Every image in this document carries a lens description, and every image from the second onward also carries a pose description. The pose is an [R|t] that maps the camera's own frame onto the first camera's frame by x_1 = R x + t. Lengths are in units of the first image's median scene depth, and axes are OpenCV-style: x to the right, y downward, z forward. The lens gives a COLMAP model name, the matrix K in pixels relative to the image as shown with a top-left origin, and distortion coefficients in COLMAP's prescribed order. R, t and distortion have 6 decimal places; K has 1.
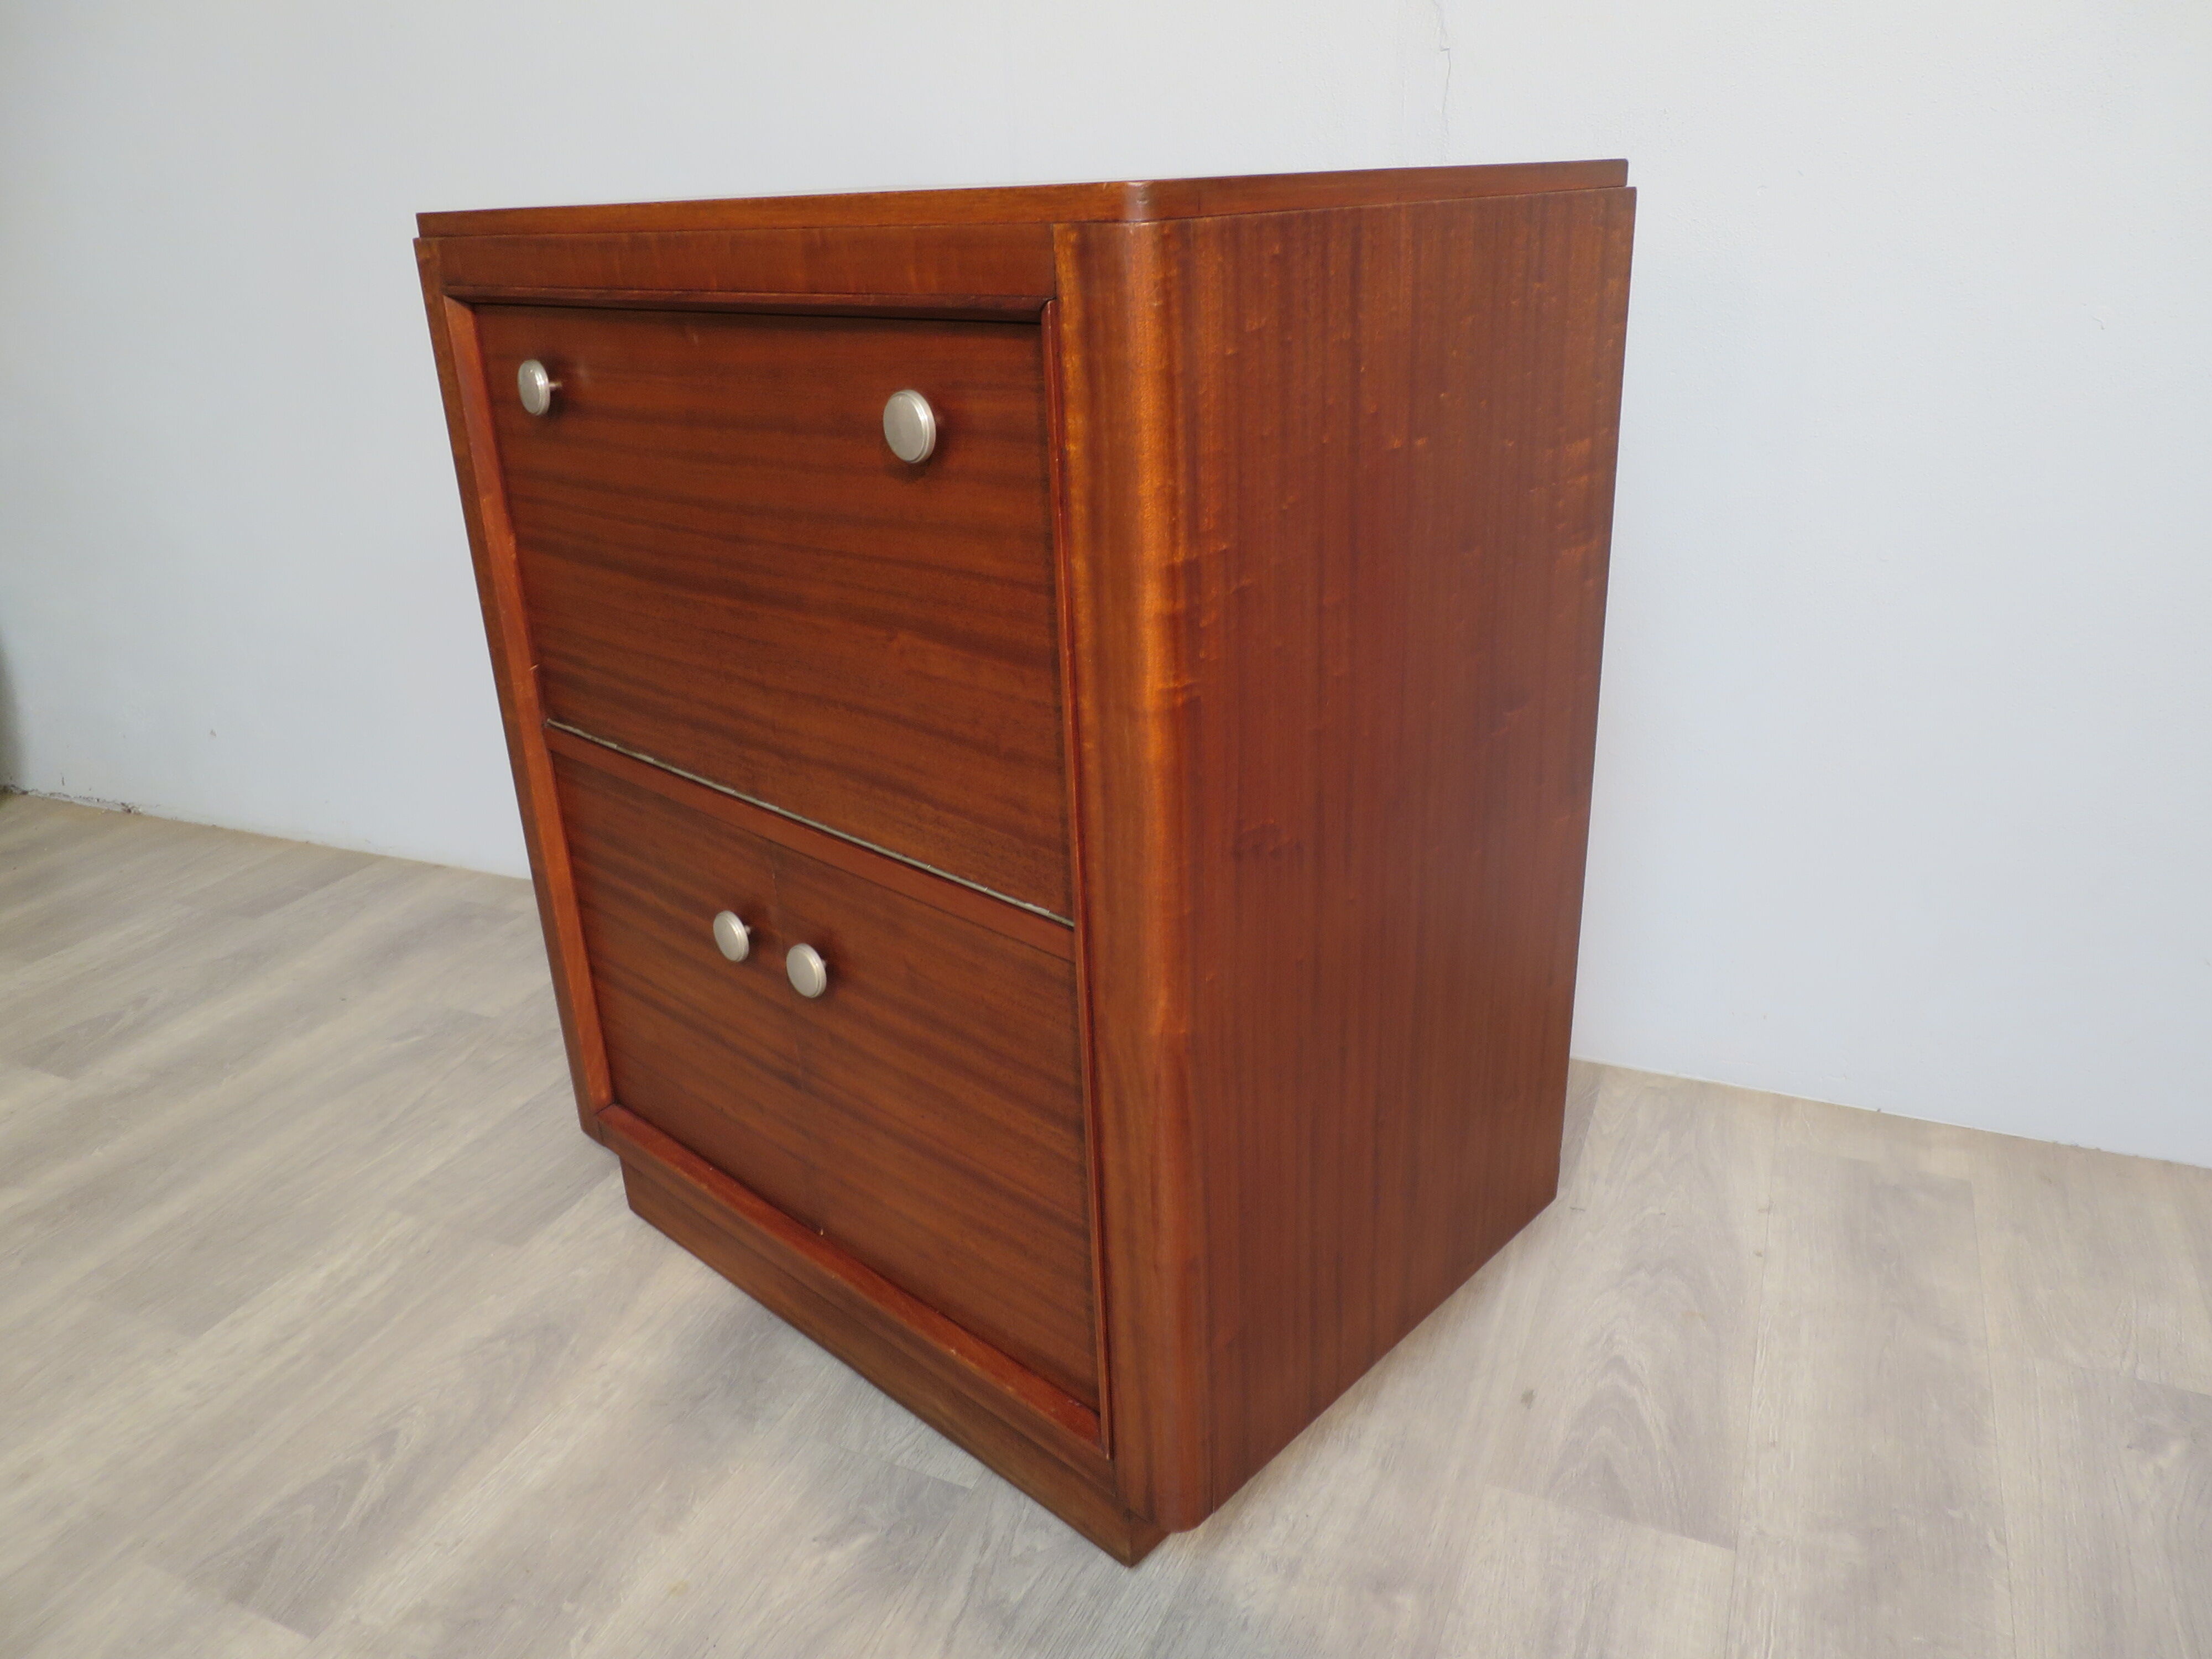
lens RADIAL K [[1600.5, 0, 1106.0], [0, 1600.5, 829.5], [0, 0, 1]] dist [-0.055085, 0.014498]
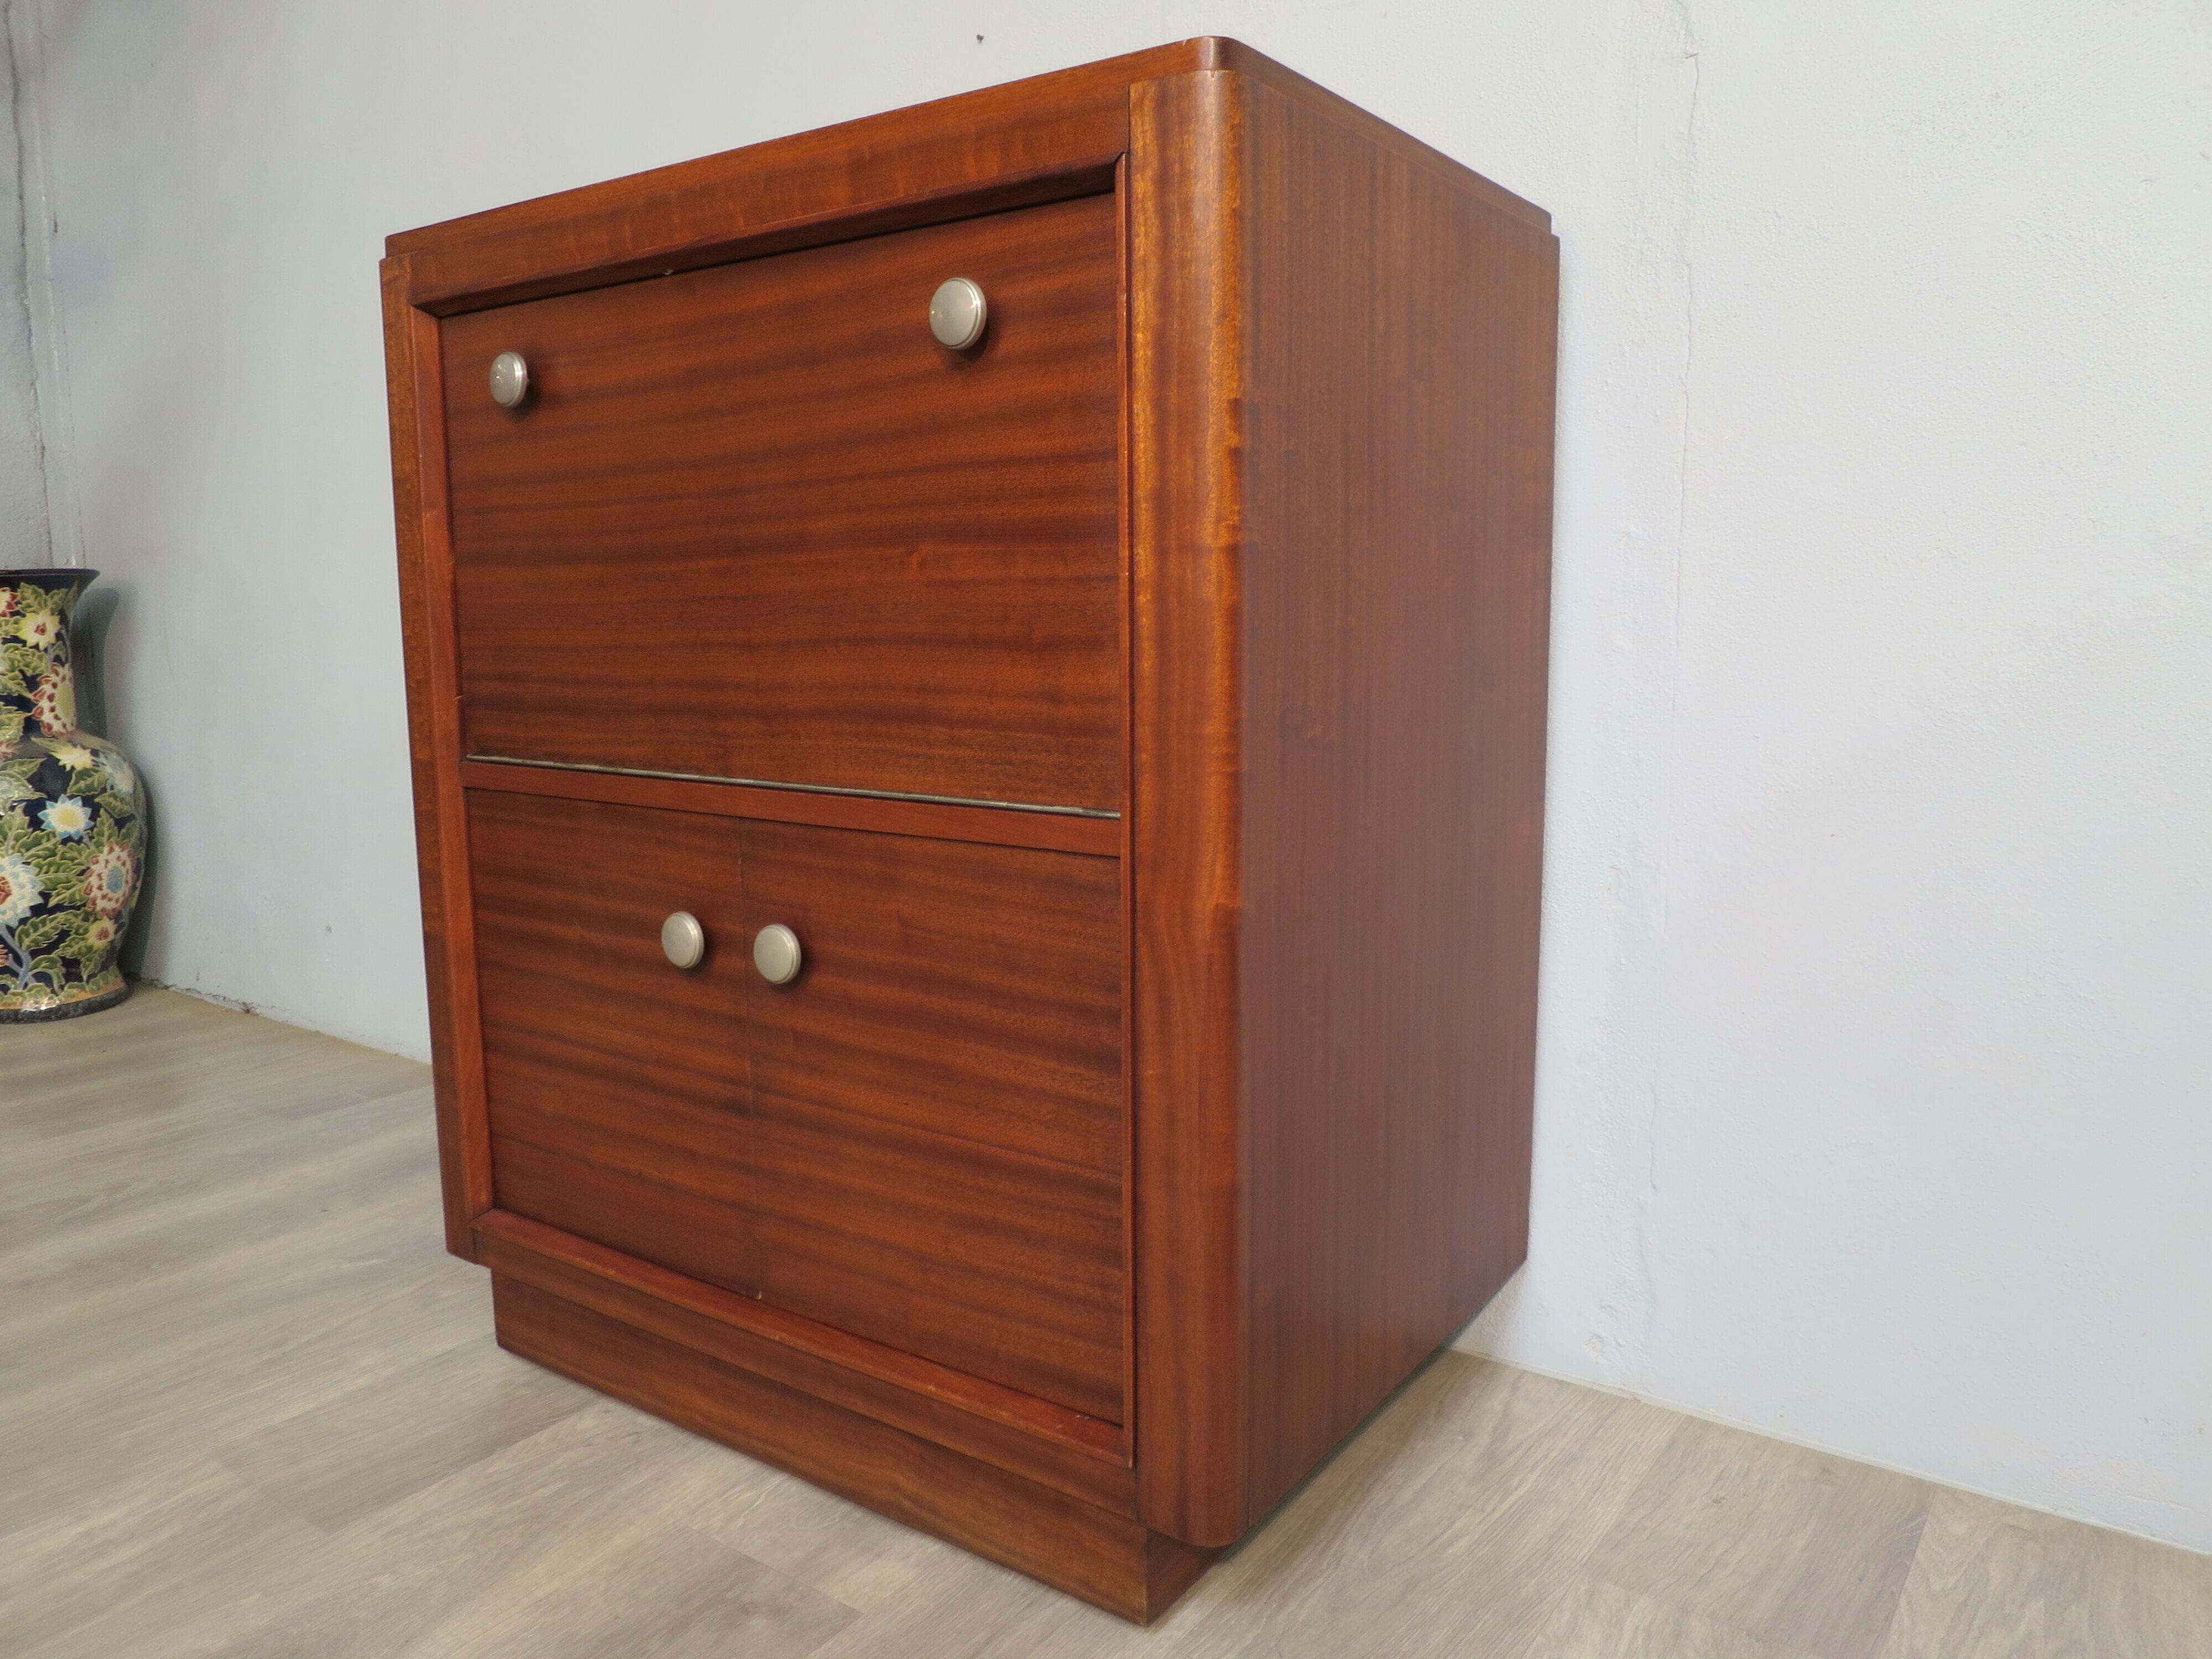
lens RADIAL K [[1600.5, 0, 1106.0], [0, 1600.5, 829.5], [0, 0, 1]] dist [-0.055085, 0.014498]
pose [[0.988597, 0.009259, 0.150300, -0.149951], [0.027784, 0.969756, -0.242489, 0.269023], [-0.148000, 0.243900, 0.958441, 0.068801]]
